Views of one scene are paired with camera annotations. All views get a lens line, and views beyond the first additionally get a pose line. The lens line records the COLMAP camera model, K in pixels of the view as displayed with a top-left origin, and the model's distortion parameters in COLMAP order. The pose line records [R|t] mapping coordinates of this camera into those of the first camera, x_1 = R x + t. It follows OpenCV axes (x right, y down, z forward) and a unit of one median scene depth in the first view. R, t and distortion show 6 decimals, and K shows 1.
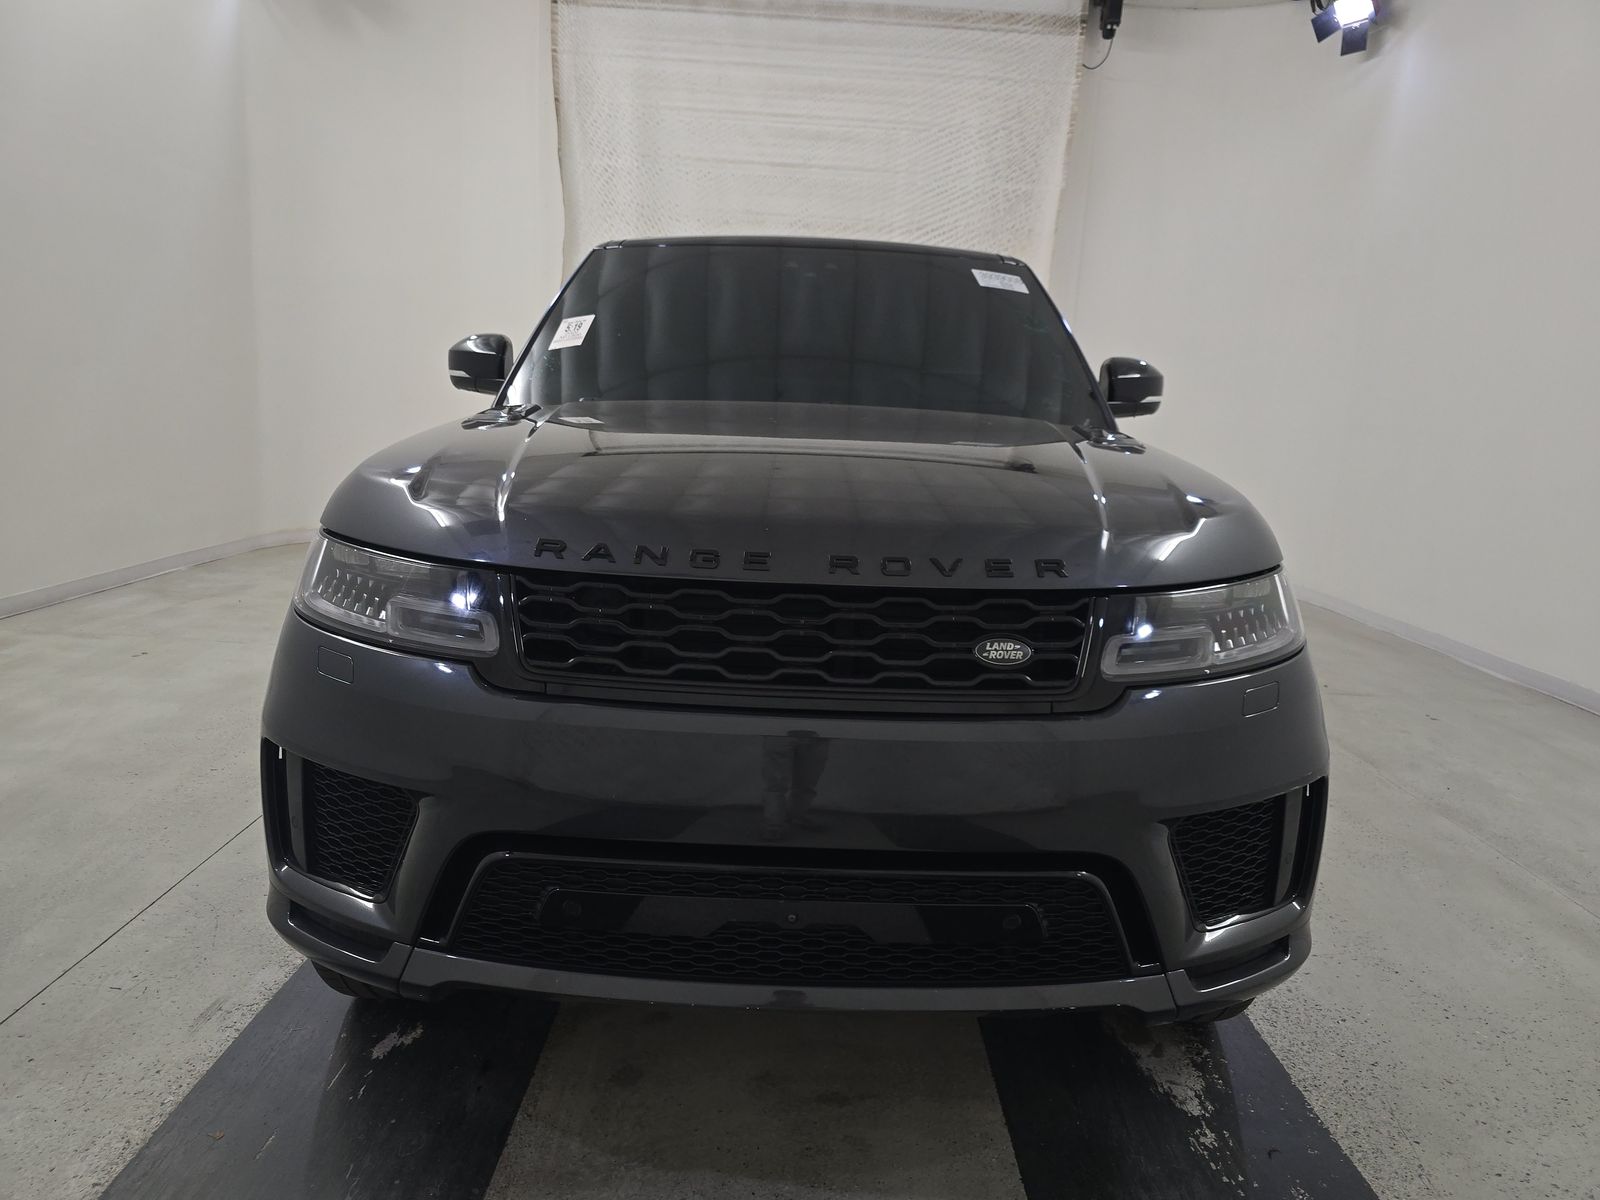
lens RADIAL K [[1077.2, 0, 801.9], [0, 1077.2, 599.8], [0, 0, 1]] dist [0.023228, -0.023996]
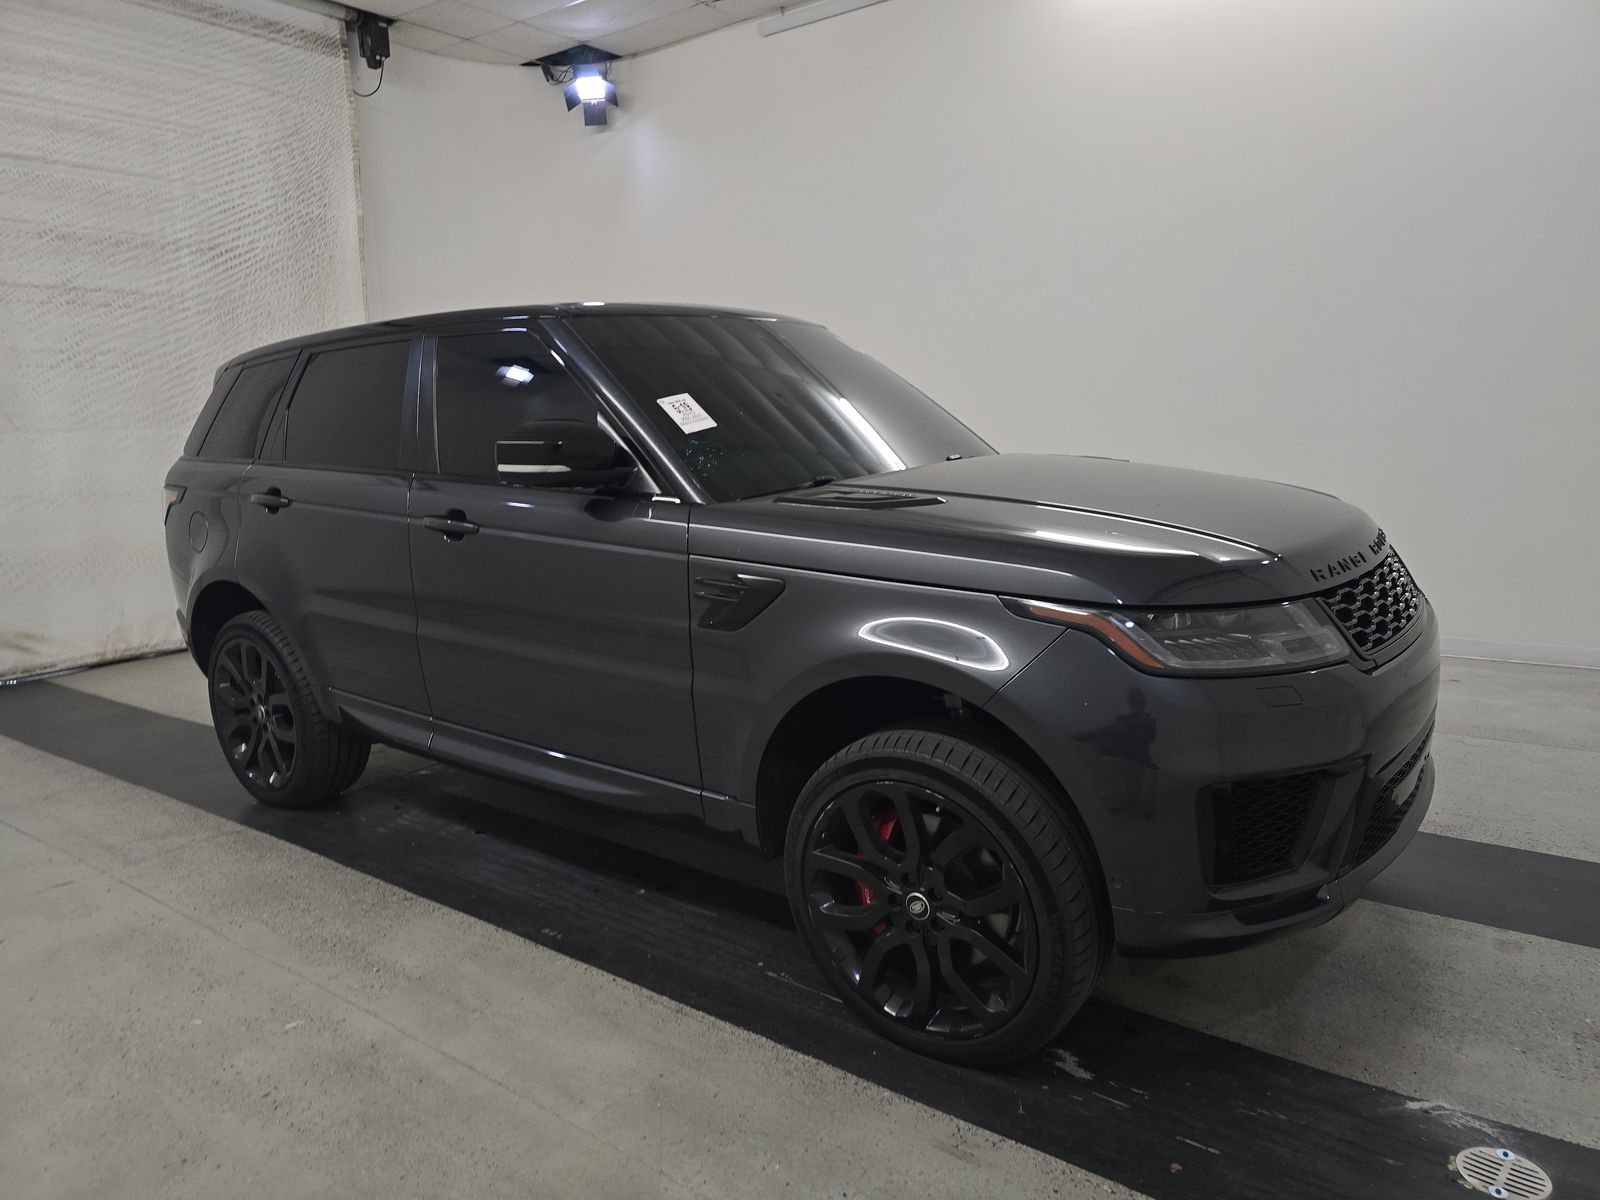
lens RADIAL K [[1077.2, 0, 804.9], [0, 1077.2, 596.7], [0, 0, 1]] dist [0.023228, -0.023996]
pose [[0.591638, -0.198809, 0.781306, -0.349356], [0.203287, 0.974591, 0.094054, -0.058749], [-0.780153, 0.103183, 0.617020, 0.127492]]
